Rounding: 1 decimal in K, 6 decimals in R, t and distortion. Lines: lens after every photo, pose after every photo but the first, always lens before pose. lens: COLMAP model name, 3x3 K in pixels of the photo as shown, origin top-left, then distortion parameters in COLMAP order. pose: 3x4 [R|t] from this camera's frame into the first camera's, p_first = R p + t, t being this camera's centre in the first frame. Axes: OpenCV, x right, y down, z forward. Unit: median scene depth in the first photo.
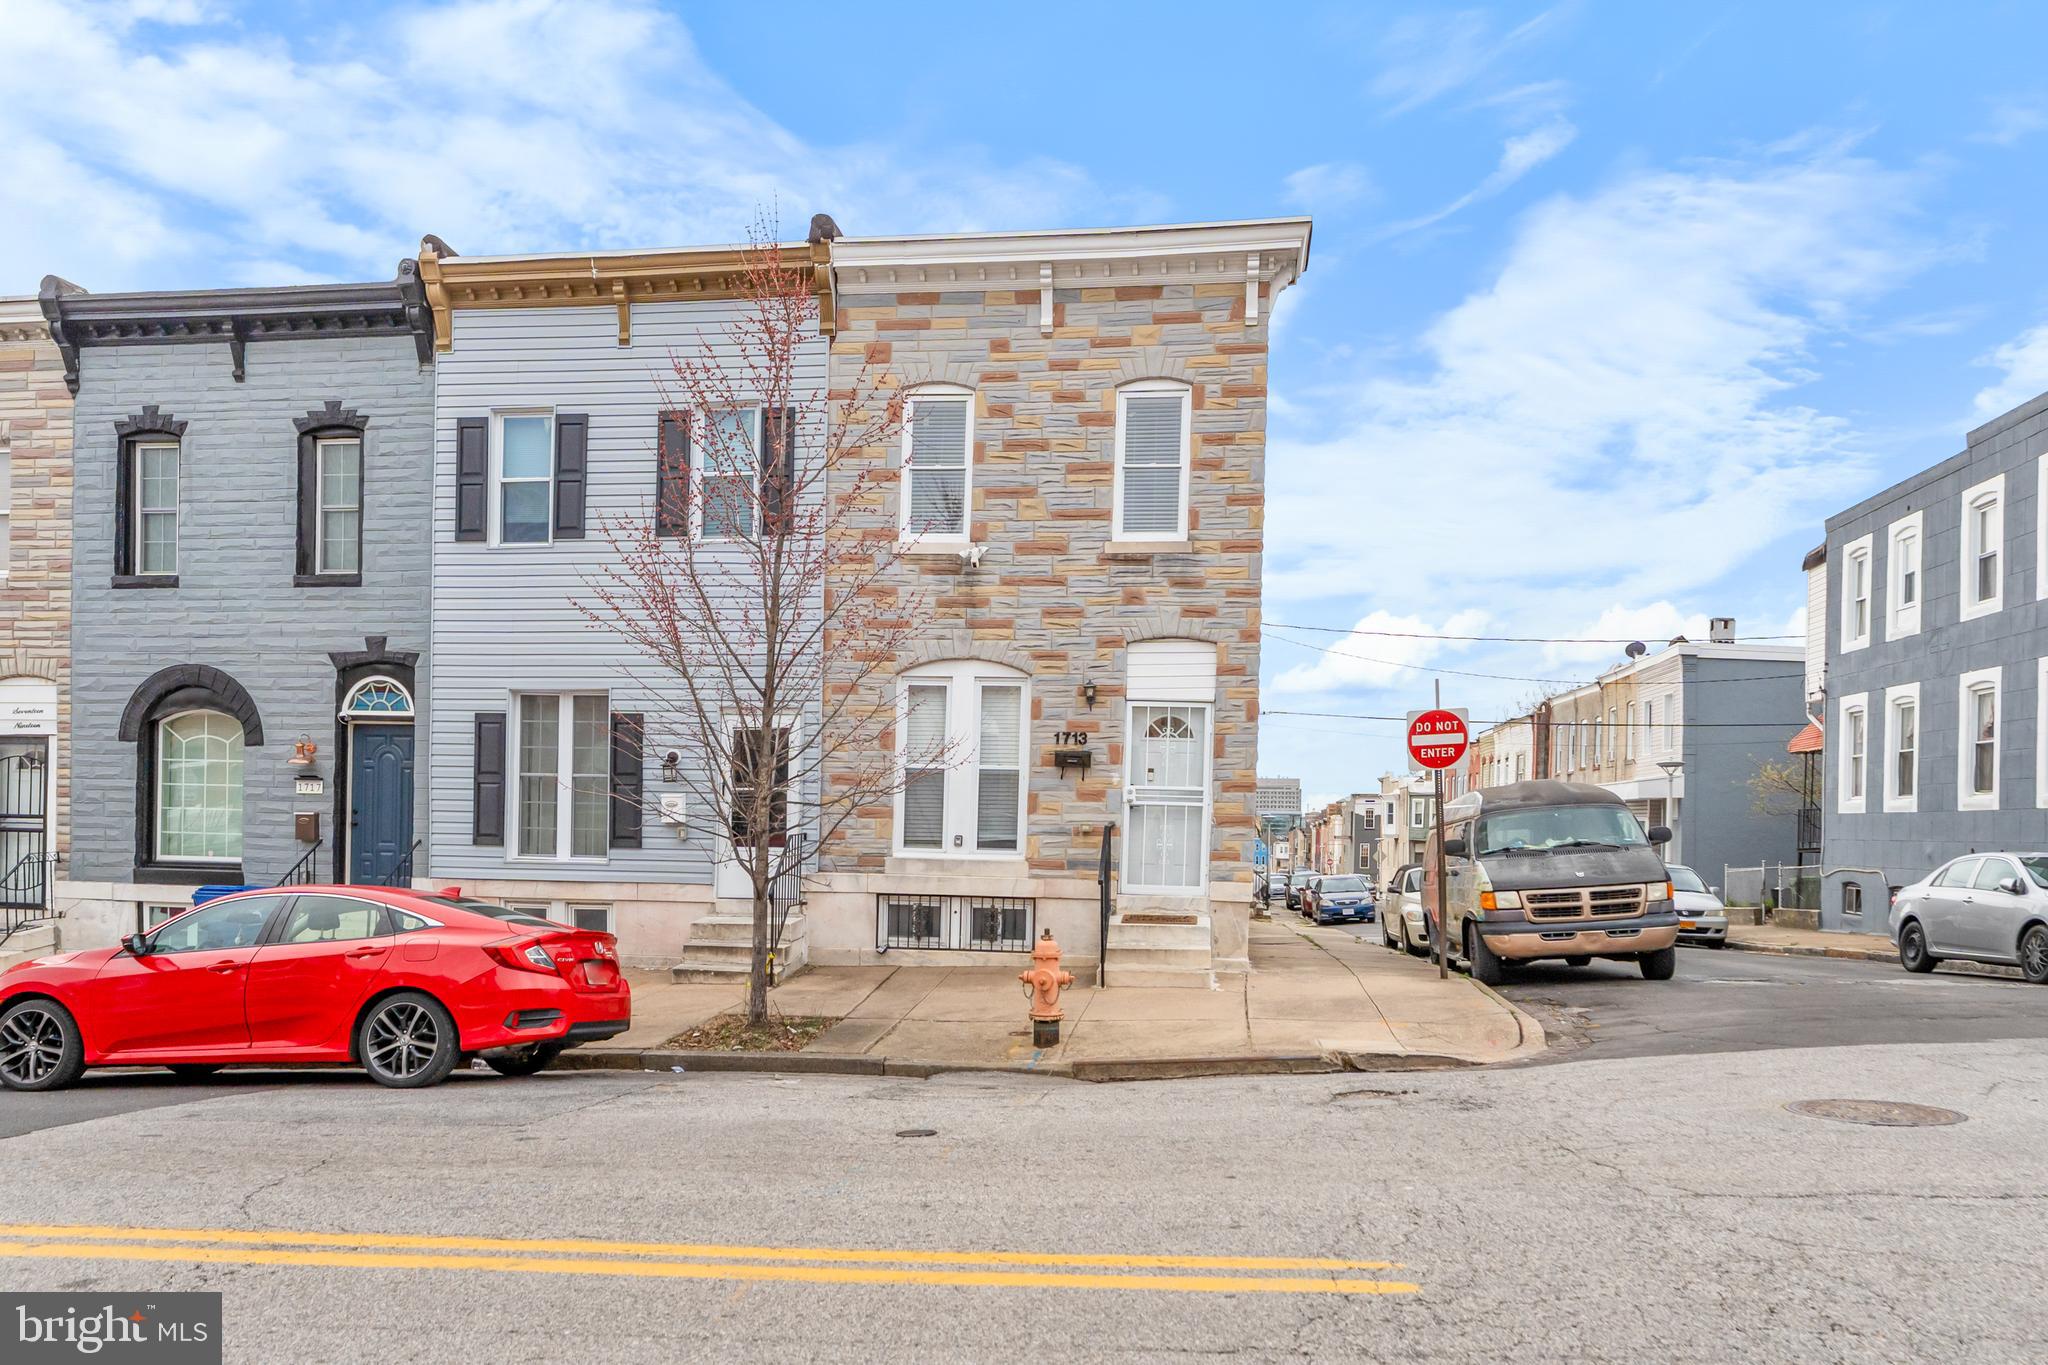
lens RADIAL K [[1361.1, 0, 1024.0], [0, 1361.1, 777.9], [0, 0, 1]] dist [-0.001095, -0.001663]
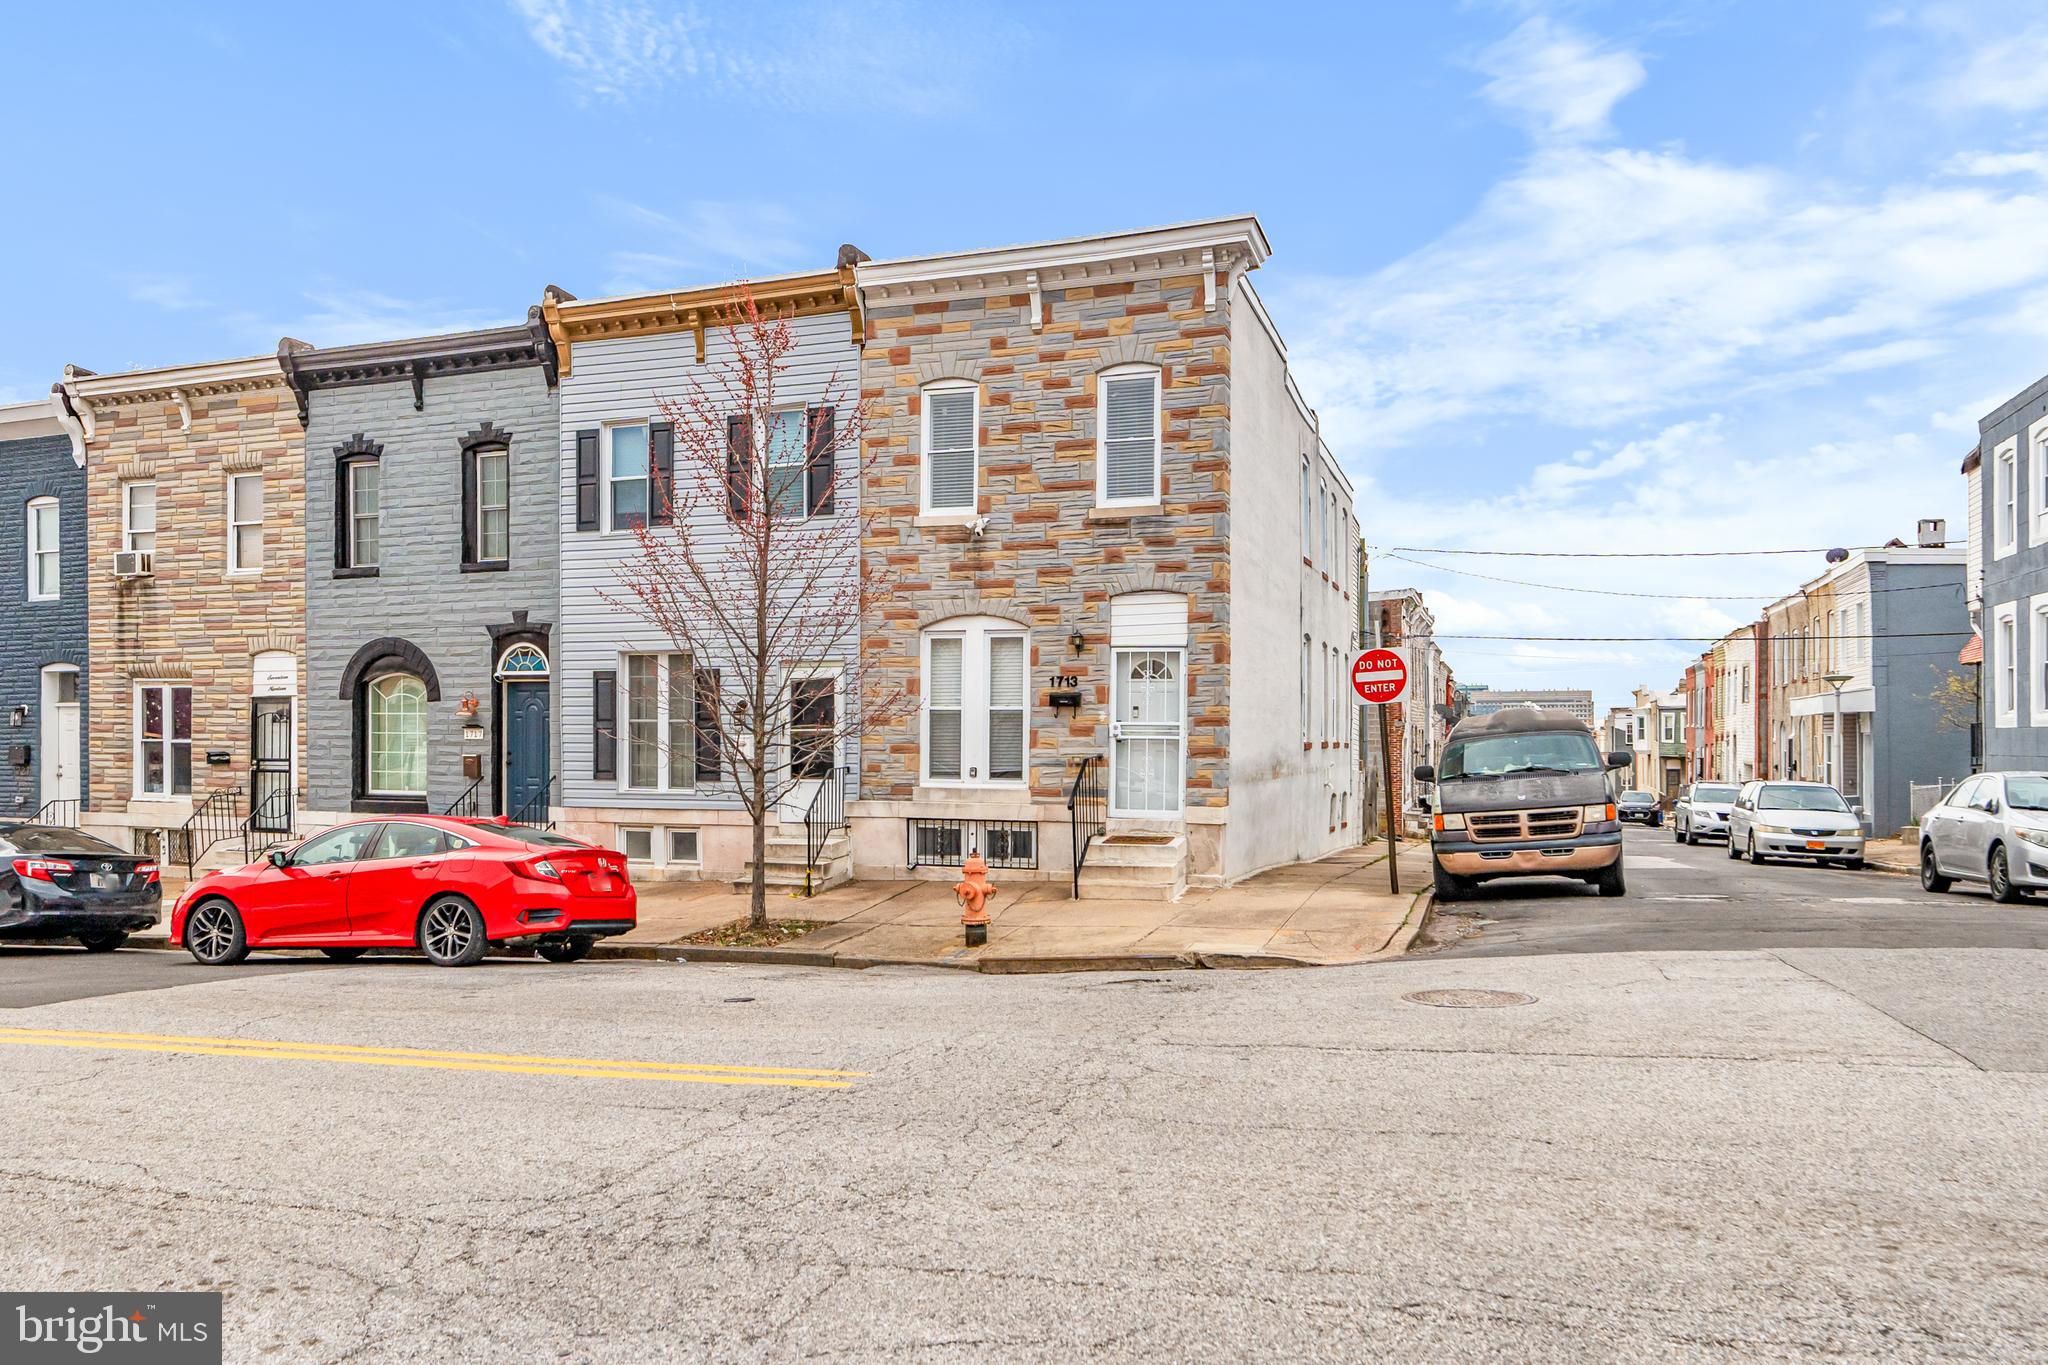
lens RADIAL K [[1354.4, 0, 1024.0], [0, 1354.4, 682.5], [0, 0, 1]] dist [-0.002386, -0.000679]
pose [[0.981199, -0.023552, -0.191555, 0.215394], [0.021193, 0.999672, -0.014357, -0.012433], [0.191830, 0.010028, 0.981377, -0.121176]]
